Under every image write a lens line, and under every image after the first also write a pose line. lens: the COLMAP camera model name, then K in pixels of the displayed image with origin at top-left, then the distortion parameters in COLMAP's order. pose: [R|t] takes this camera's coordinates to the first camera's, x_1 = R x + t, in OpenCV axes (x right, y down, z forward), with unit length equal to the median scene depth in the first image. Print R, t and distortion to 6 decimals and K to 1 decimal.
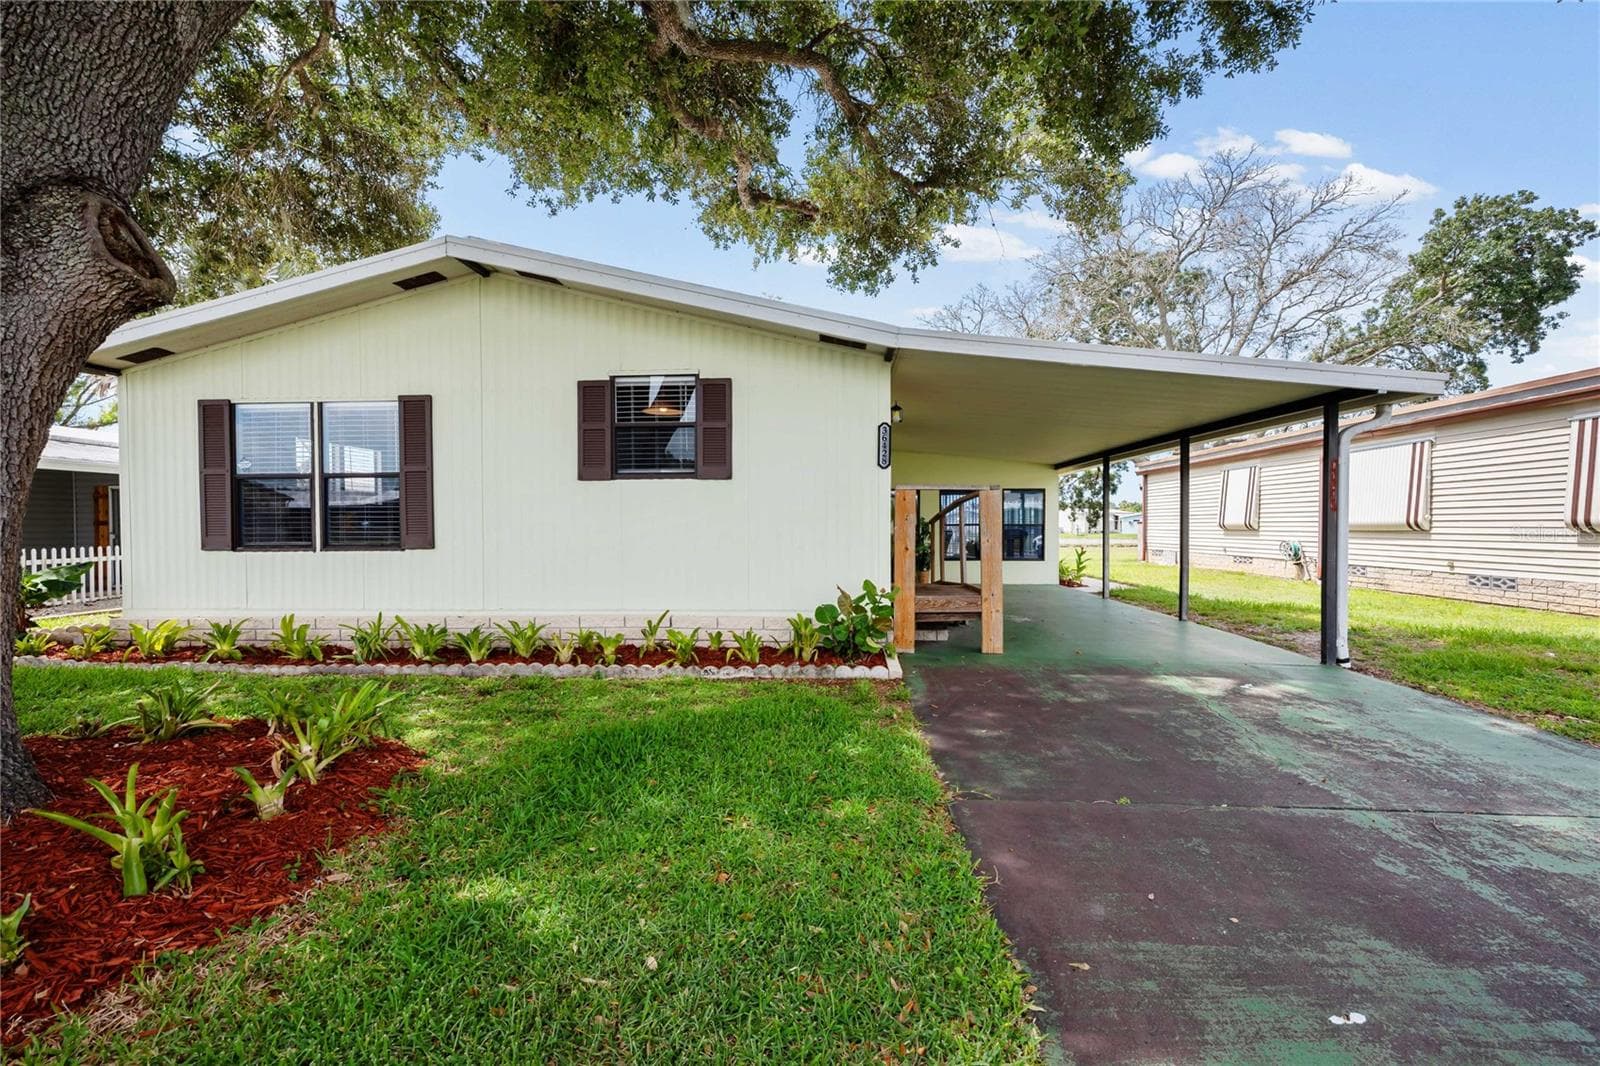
lens RADIAL K [[720.1, 0, 800.0], [0, 720.1, 533.0], [0, 0, 1]] dist [-0.002665, 0.000652]
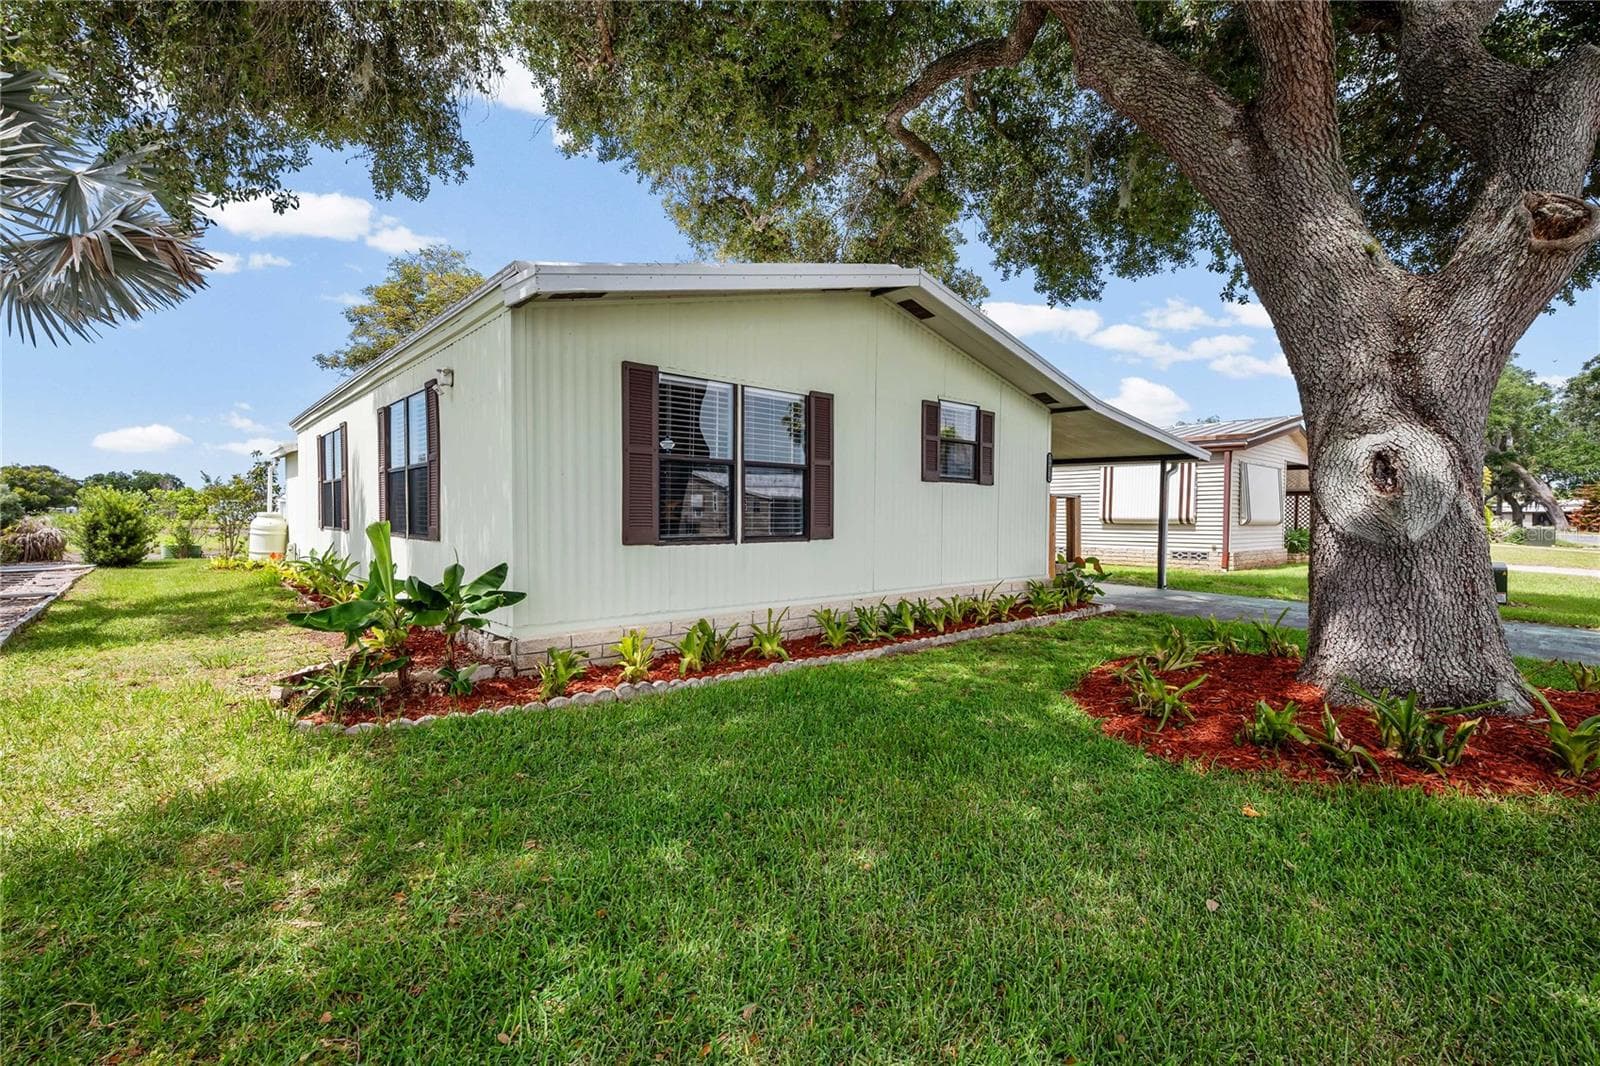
lens RADIAL K [[731.3, 0, 800.0], [0, 731.3, 533.0], [0, 0, 1]] dist [-0.000377, -0.000062]
pose [[0.712608, 0.000391, 0.701562, -1.353039], [0.017173, 0.999690, -0.018001, 0.032520], [-0.701352, 0.024876, 0.712381, 0.279915]]
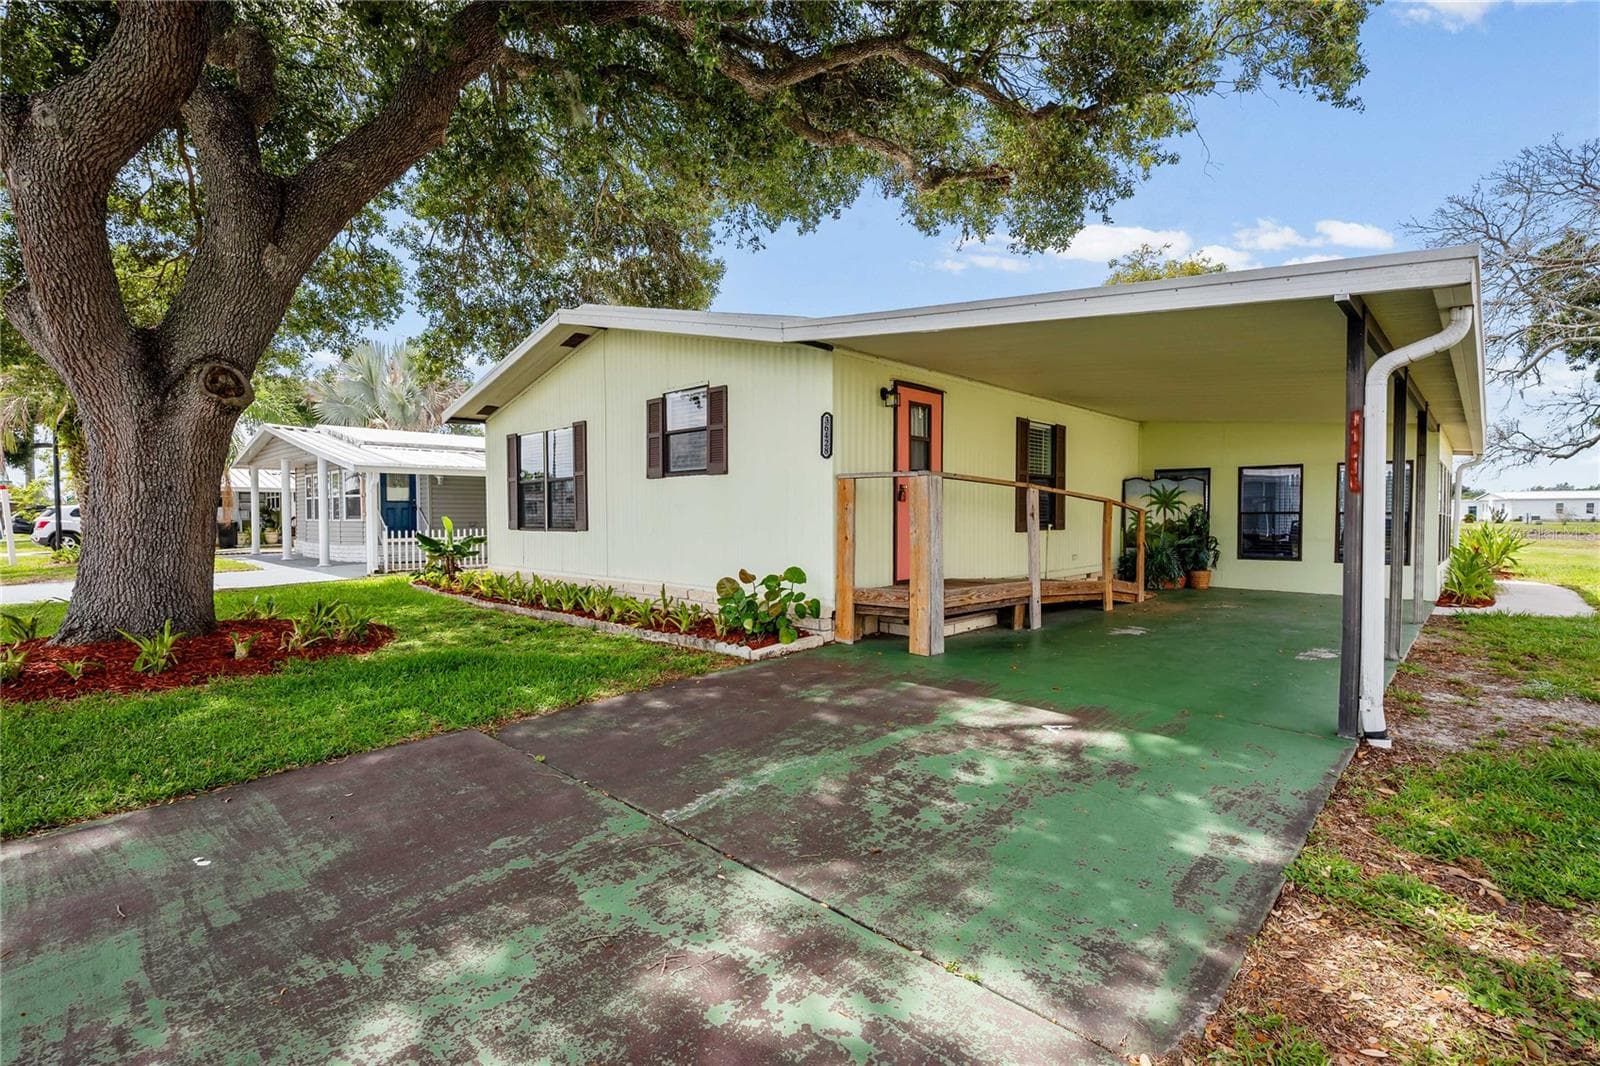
lens RADIAL K [[731.3, 0, 800.0], [0, 731.3, 533.0], [0, 0, 1]] dist [-0.000377, -0.000062]
pose [[0.759975, 0.018004, -0.649702, 0.758959], [-0.005723, 0.999763, 0.021009, -0.006434], [0.649927, -0.012248, 0.759898, 0.194908]]
